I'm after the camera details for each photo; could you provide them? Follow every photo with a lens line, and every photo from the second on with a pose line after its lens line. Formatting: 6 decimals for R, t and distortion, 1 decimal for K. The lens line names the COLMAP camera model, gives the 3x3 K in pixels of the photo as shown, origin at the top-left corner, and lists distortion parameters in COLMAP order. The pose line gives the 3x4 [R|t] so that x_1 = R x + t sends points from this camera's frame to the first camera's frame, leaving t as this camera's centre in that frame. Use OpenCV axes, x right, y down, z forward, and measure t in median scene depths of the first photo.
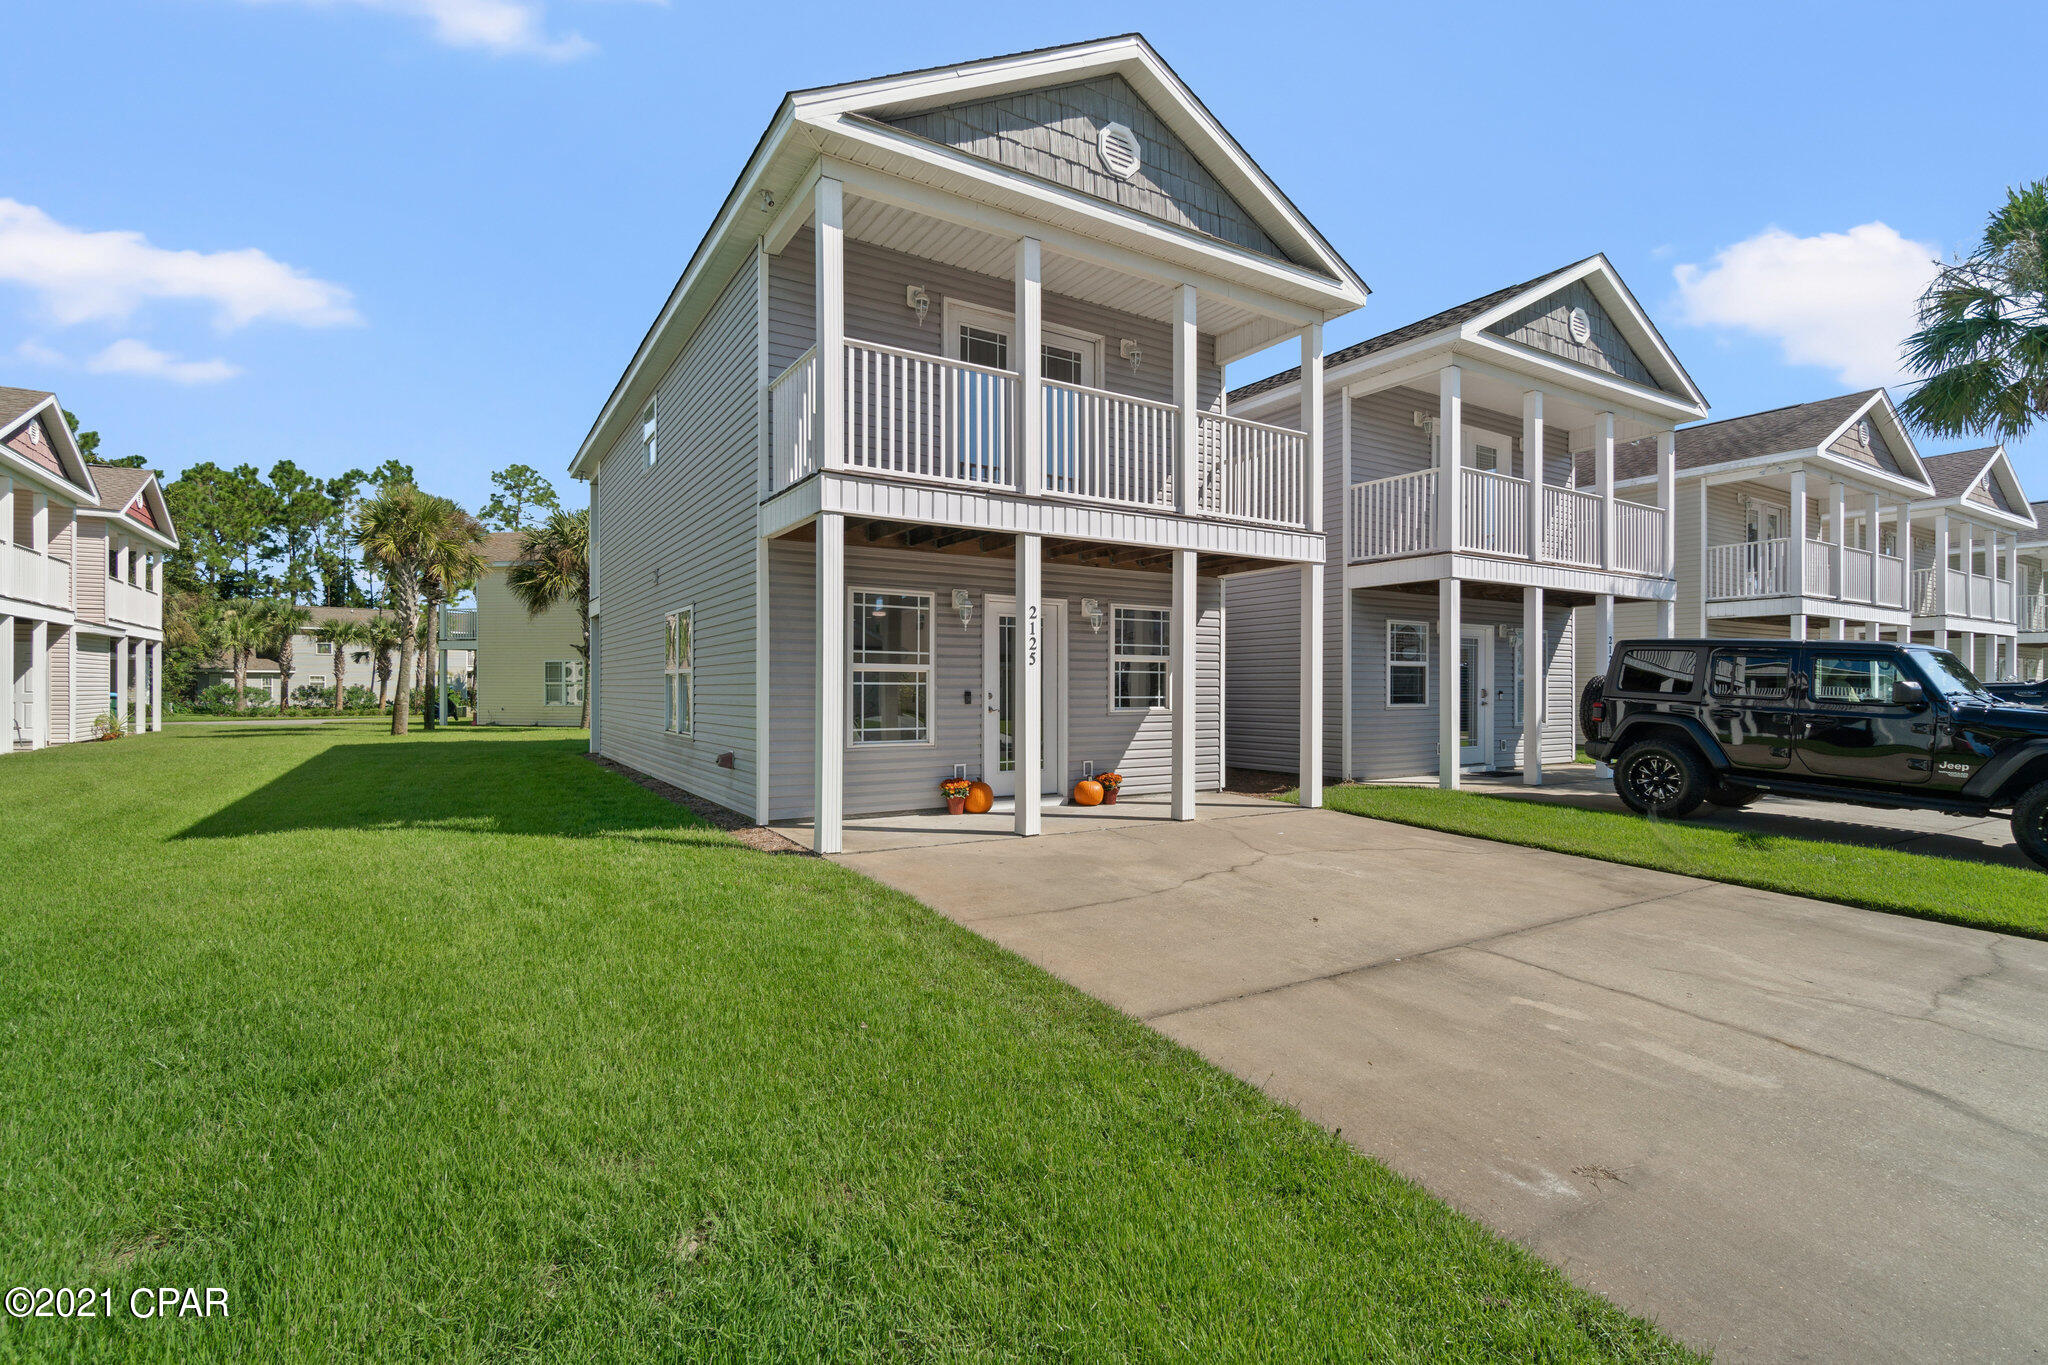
lens RADIAL K [[928.2, 0, 1019.5], [0, 928.2, 681.9], [0, 0, 1]] dist [-0.002675, 0.001457]
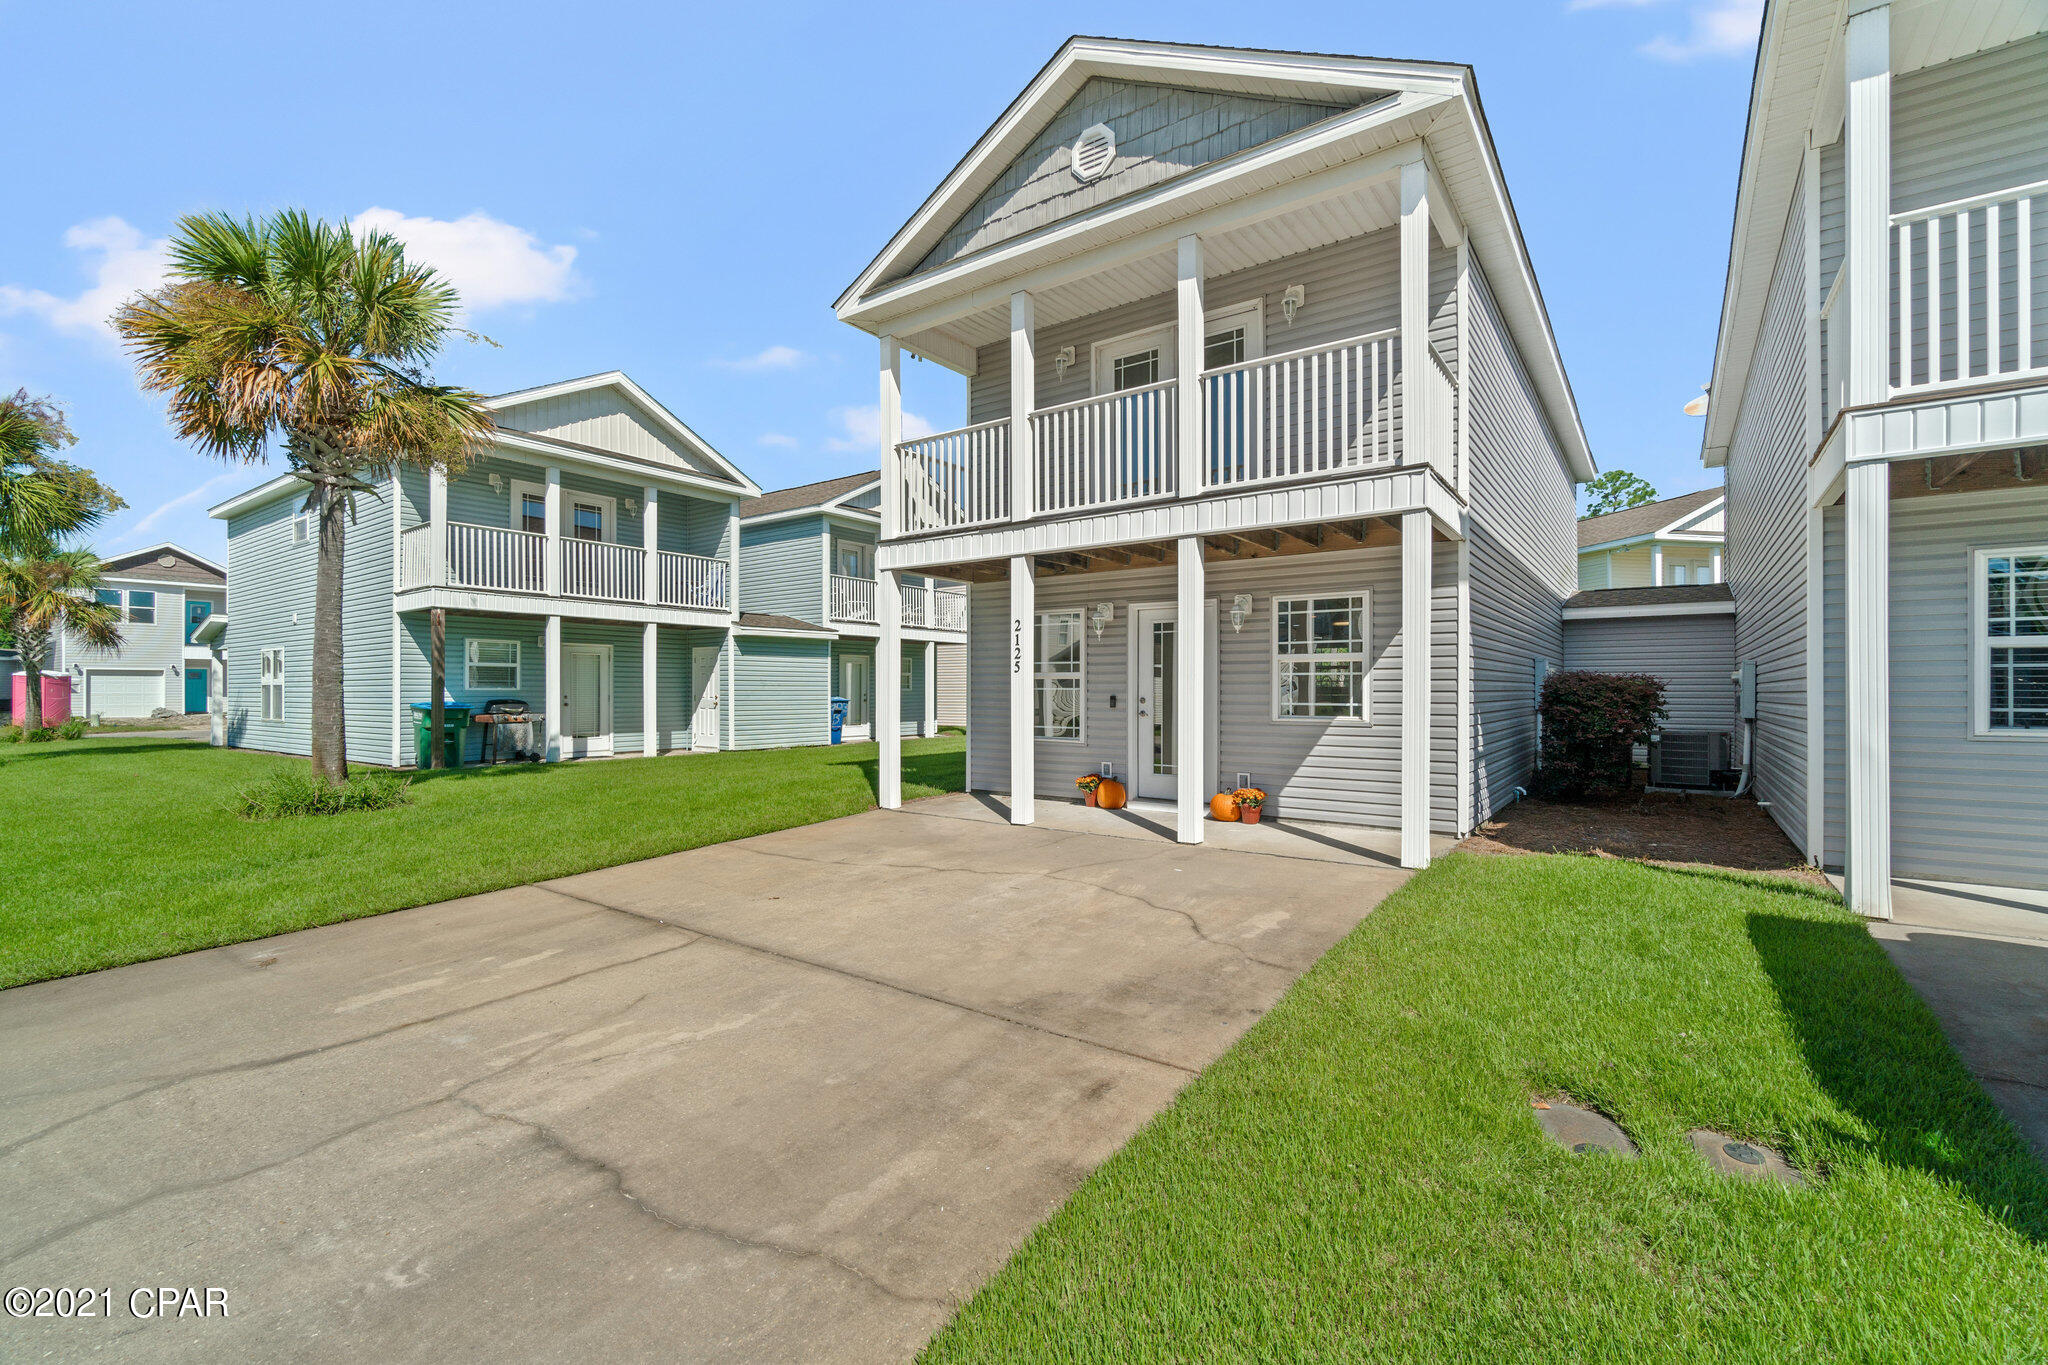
lens RADIAL K [[884.3, 0, 1063.3], [0, 884.3, 678.8], [0, 0, 1]] dist [-0.004582, -0.000272]
pose [[0.390734, -0.012599, -0.920417, 0.838930], [0.003884, 0.999920, -0.012039, 0.002536], [0.920496, 0.001129, 0.390751, 0.524995]]
